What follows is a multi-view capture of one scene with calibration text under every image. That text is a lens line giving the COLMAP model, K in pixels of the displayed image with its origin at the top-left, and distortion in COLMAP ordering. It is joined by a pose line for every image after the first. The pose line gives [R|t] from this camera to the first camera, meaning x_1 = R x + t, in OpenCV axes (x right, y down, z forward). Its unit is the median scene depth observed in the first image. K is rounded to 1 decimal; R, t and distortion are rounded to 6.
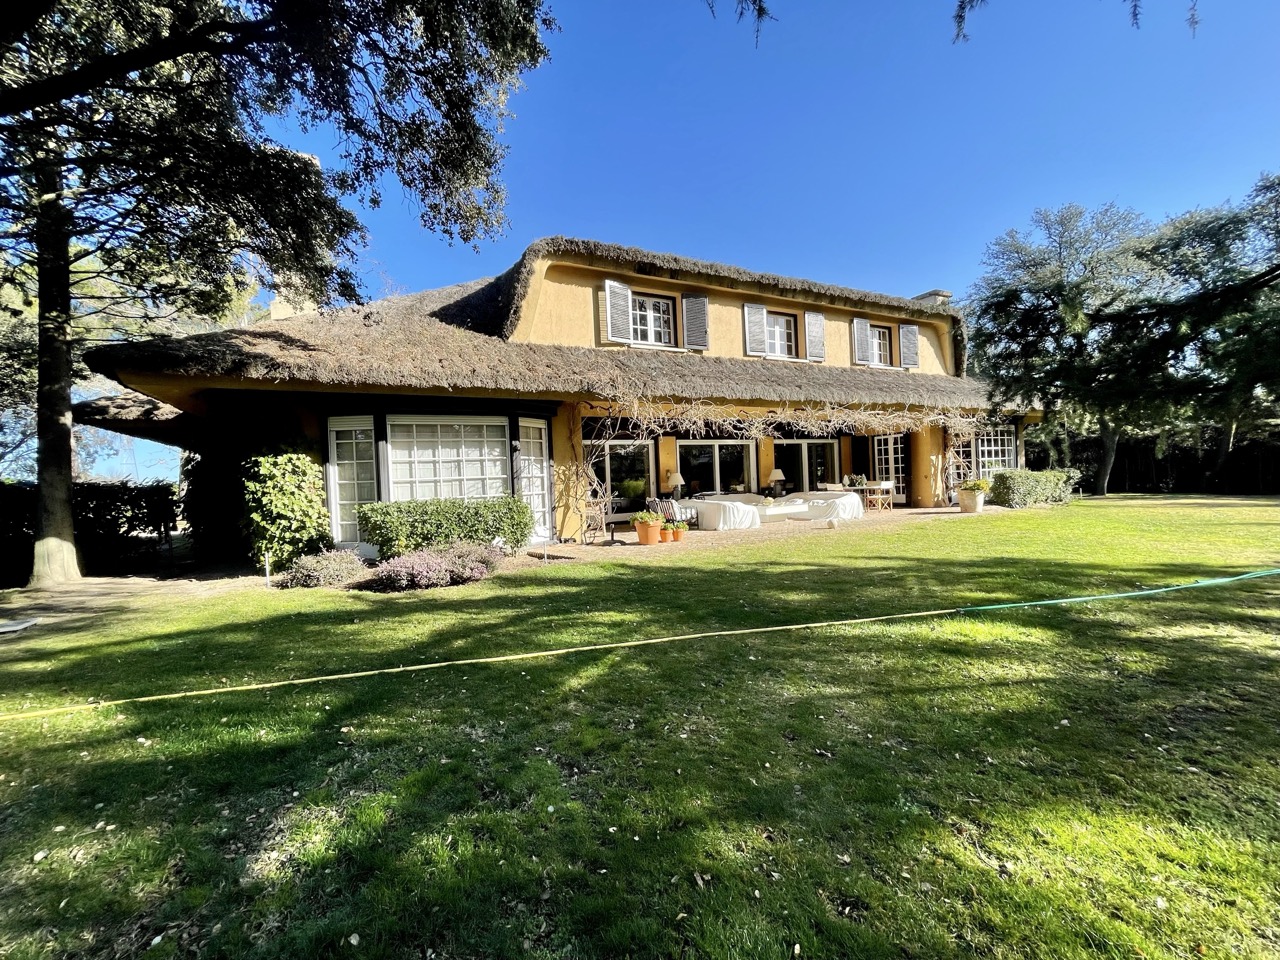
lens RADIAL K [[516.0, 0, 635.9], [0, 516.0, 486.2], [0, 0, 1]] dist [0.001651, -0.001184]
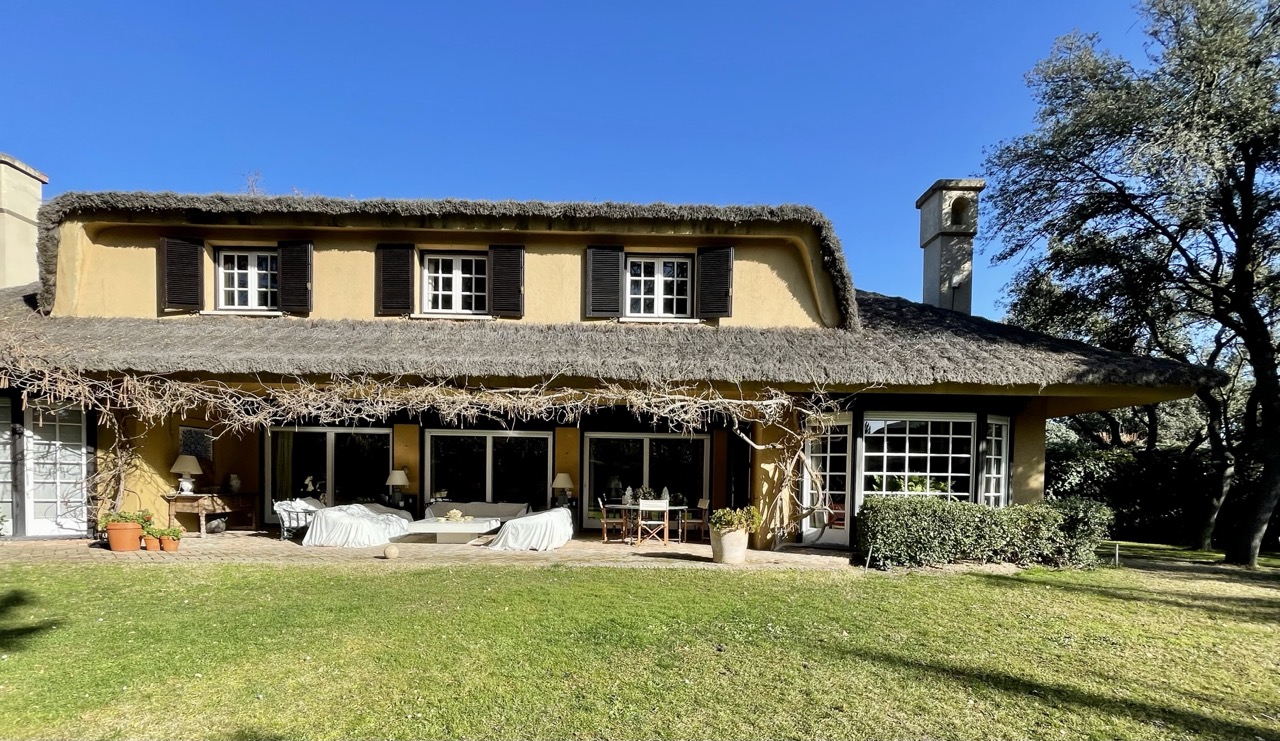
lens RADIAL K [[557.0, 0, 639.1], [0, 557.0, 492.3], [0, 0, 1]] dist [0.000562, -0.000504]
pose [[0.891993, 0.064102, -0.447480, 1.080169], [-0.059408, 0.997932, 0.024534, -0.046771], [0.448128, 0.004700, 0.893957, 0.528332]]
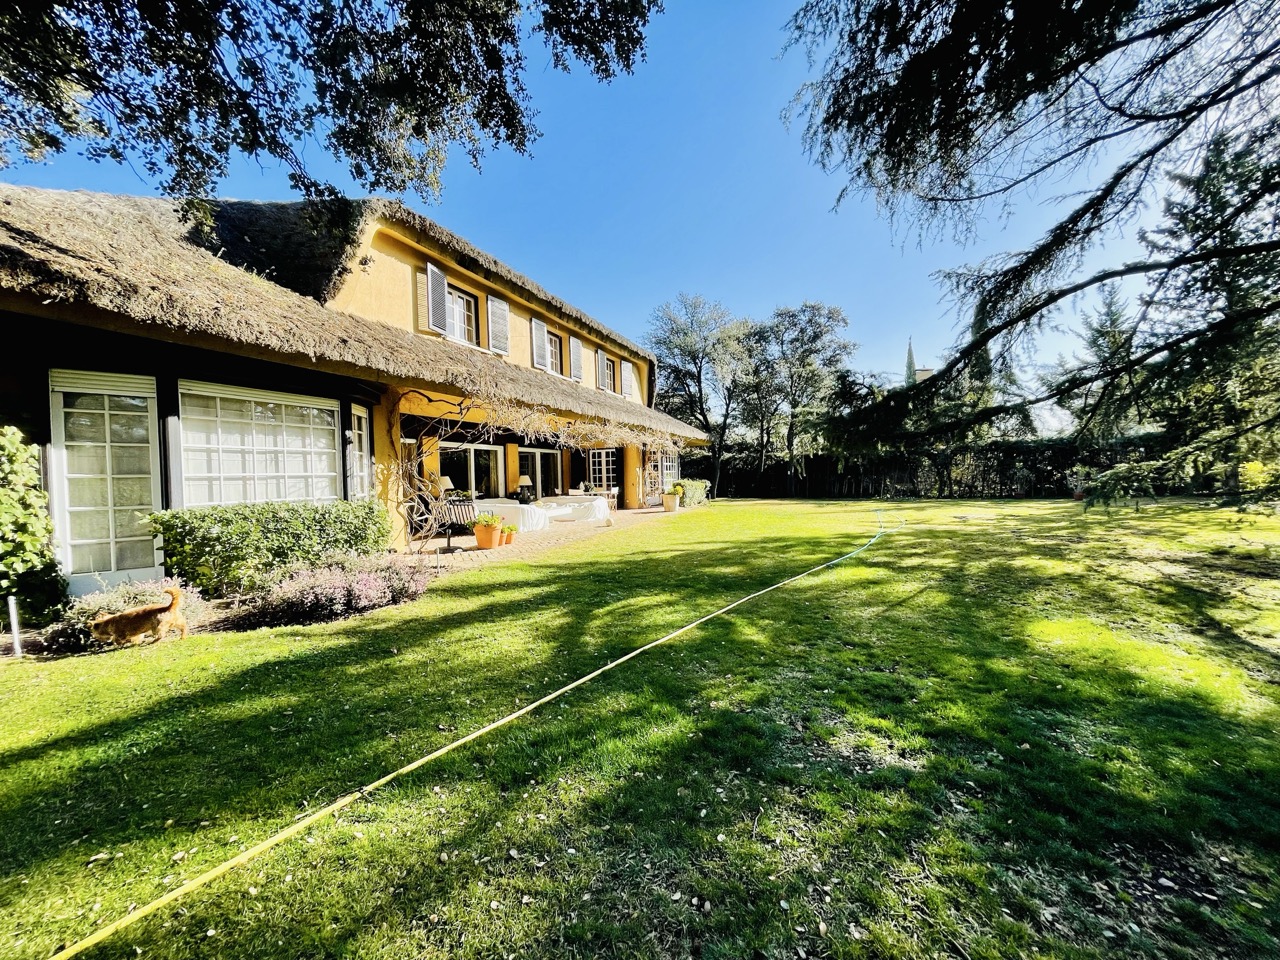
lens RADIAL K [[516.0, 0, 628.1], [0, 516.0, 485.8], [0, 0, 1]] dist [0.001651, -0.001184]
pose [[0.757962, 0.011740, 0.652193, -0.384680], [0.000286, 0.999832, -0.018329, 0.012072], [-0.652298, 0.014079, 0.757831, 0.084521]]
